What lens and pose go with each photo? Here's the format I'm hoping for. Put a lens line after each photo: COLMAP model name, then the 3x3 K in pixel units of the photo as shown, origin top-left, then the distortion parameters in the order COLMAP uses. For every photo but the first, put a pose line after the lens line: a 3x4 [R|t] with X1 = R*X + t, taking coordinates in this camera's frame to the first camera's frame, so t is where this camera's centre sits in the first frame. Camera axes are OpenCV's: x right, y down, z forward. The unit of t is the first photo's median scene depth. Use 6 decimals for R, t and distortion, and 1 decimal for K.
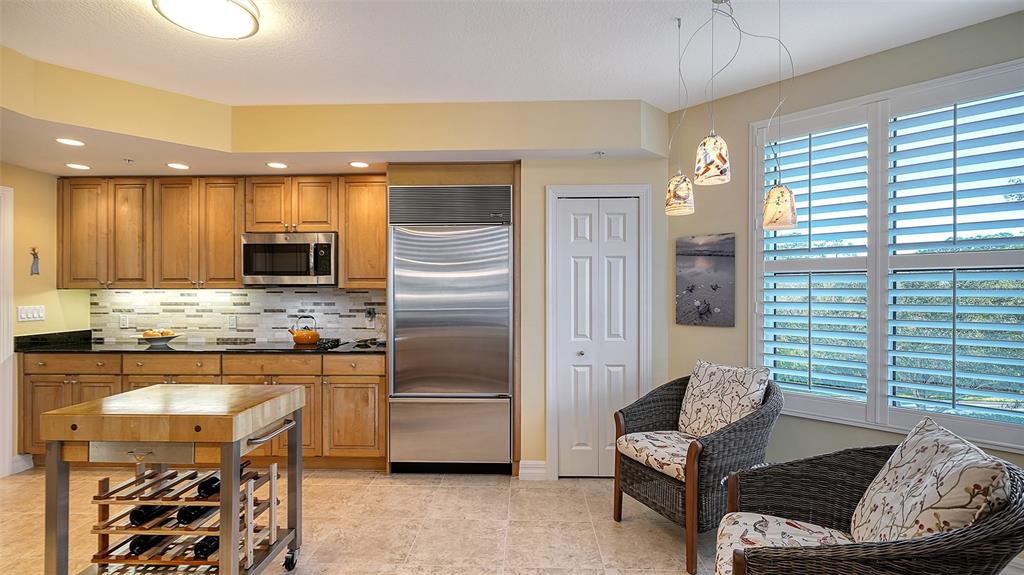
lens RADIAL K [[481.1, 0, 509.6], [0, 481.1, 294.6], [0, 0, 1]] dist [0.001906, 0.000278]
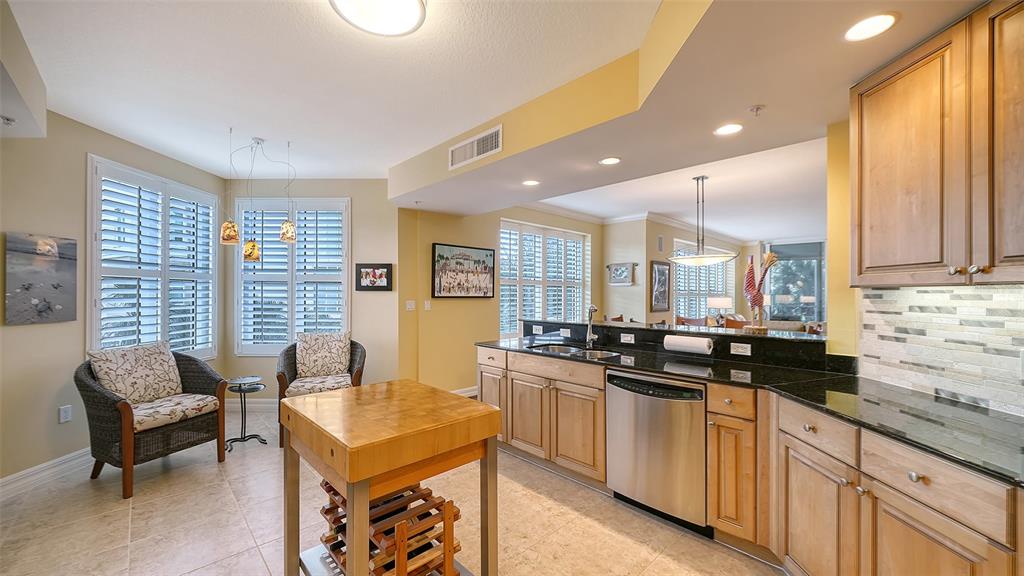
lens RADIAL K [[394.7, 0, 504.2], [0, 394.7, 303.4], [0, 0, 1]] dist [0.000228, -0.000193]
pose [[-0.710643, -0.020310, 0.703260, -0.760170], [-0.000357, 0.999594, 0.028507, -0.001942], [-0.703553, 0.020007, -0.710361, 0.769282]]
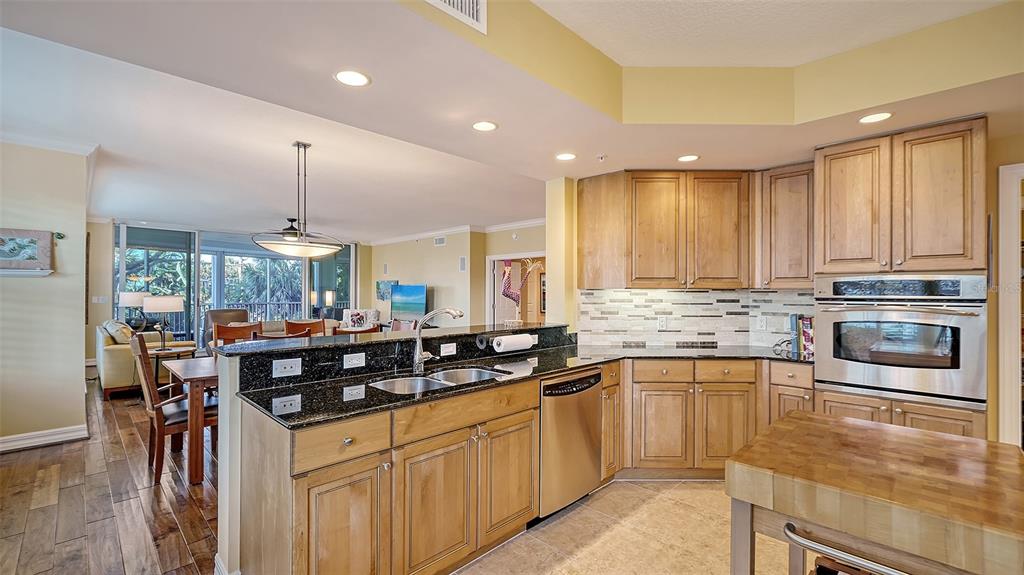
lens RADIAL K [[437.8, 0, 507.3], [0, 437.8, 291.8], [0, 0, 1]] dist [-0.001756, -0.000067]
pose [[-0.682362, 0.000101, -0.731014, 0.084486], [-0.005255, 0.999973, 0.005043, -0.005001], [0.730995, 0.007283, -0.682344, 0.572726]]
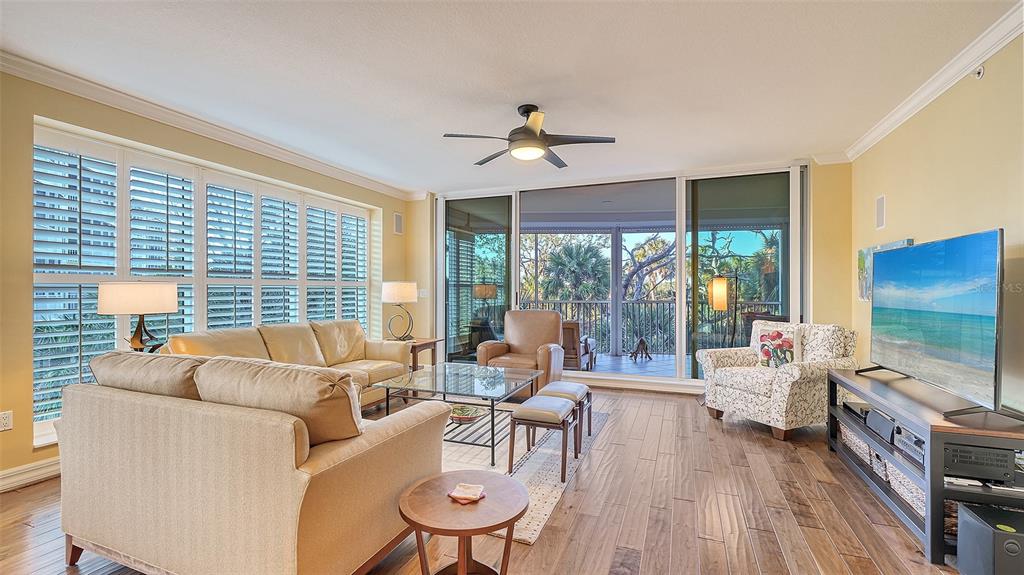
lens RADIAL K [[437.8, 0, 507.3], [0, 437.8, 291.8], [0, 0, 1]] dist [-0.001756, -0.000067]
pose [[-0.941793, 0.001676, 0.336190, -1.013830], [0.005206, 0.999940, 0.009600, 0.034543], [-0.336154, 0.010792, -0.941745, -0.750371]]
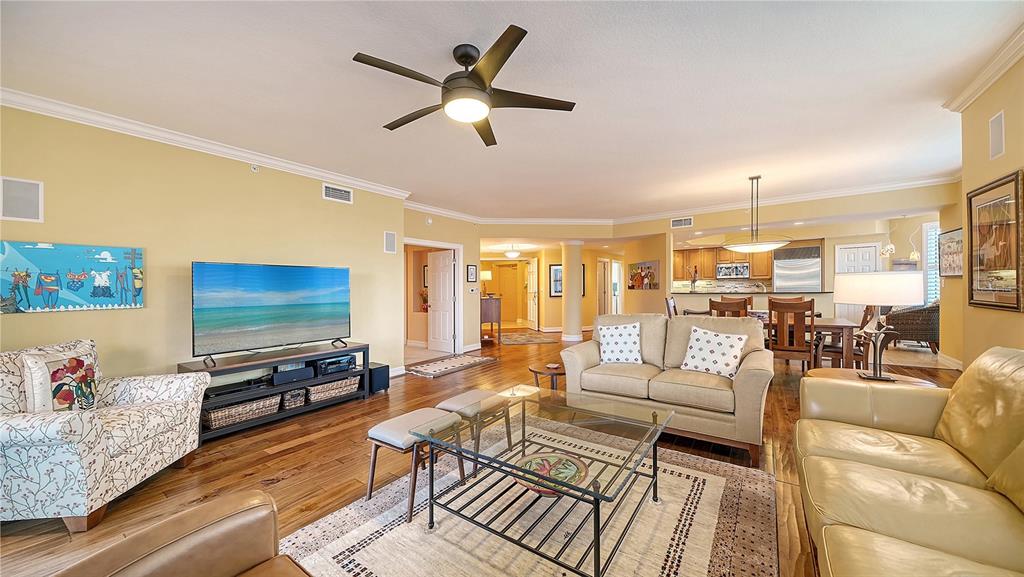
lens RADIAL K [[359.1, 0, 507.3], [0, 359.1, 292.3], [0, 0, 1]] dist [0.001841, -0.000065]
pose [[0.829541, -0.006995, -0.558402, -0.368803], [0.012858, 0.999896, 0.006577, 0.042211], [0.558297, -0.012636, 0.829545, -2.058313]]
